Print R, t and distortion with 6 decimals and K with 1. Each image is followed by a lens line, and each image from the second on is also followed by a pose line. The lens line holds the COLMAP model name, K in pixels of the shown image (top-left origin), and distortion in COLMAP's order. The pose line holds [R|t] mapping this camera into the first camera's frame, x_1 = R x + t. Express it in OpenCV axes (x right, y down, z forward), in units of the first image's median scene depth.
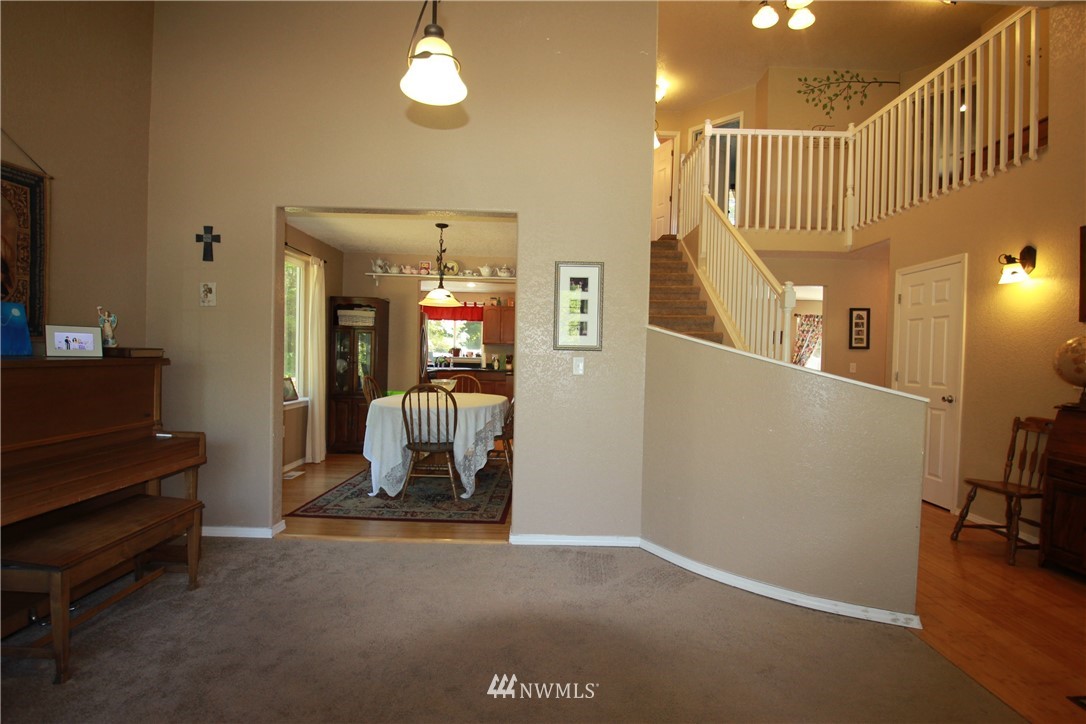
lens RADIAL K [[509.4, 0, 544.5], [0, 509.4, 366.2], [0, 0, 1]] dist [-0.000432, -0.014474]
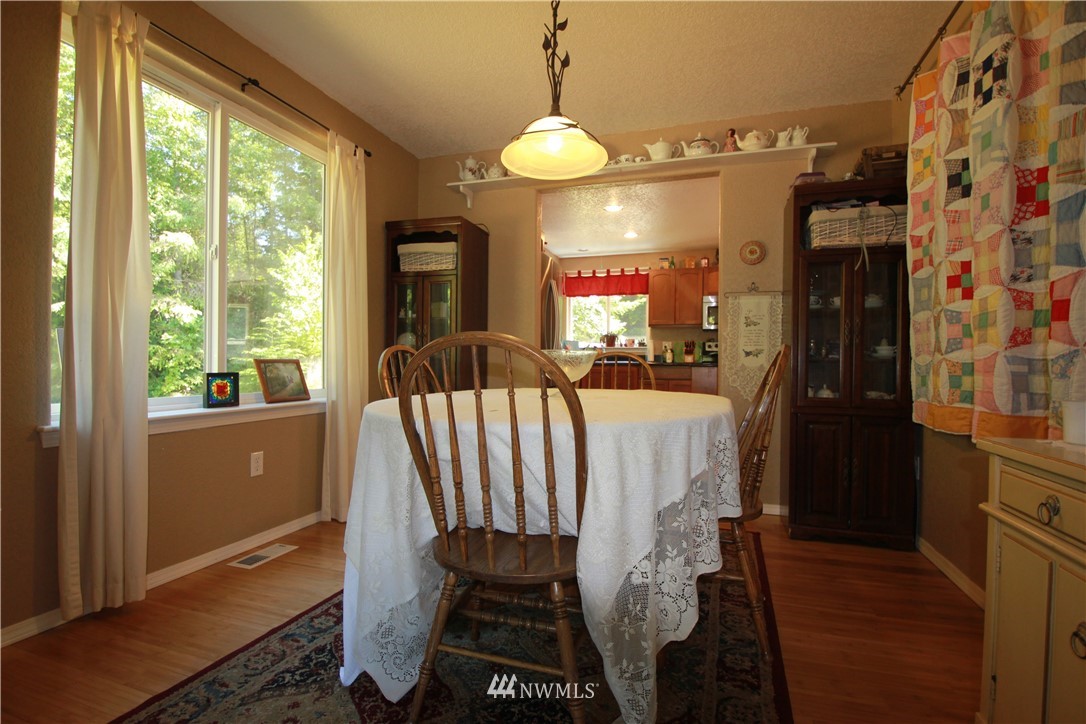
lens RADIAL K [[509.4, 0, 544.5], [0, 509.4, 366.2], [0, 0, 1]] dist [-0.000432, -0.014474]
pose [[0.951880, -0.015480, -0.306080, -0.081390], [0.009620, 0.999741, -0.020646, 0.041251], [0.306320, 0.016708, 0.951782, 0.544120]]
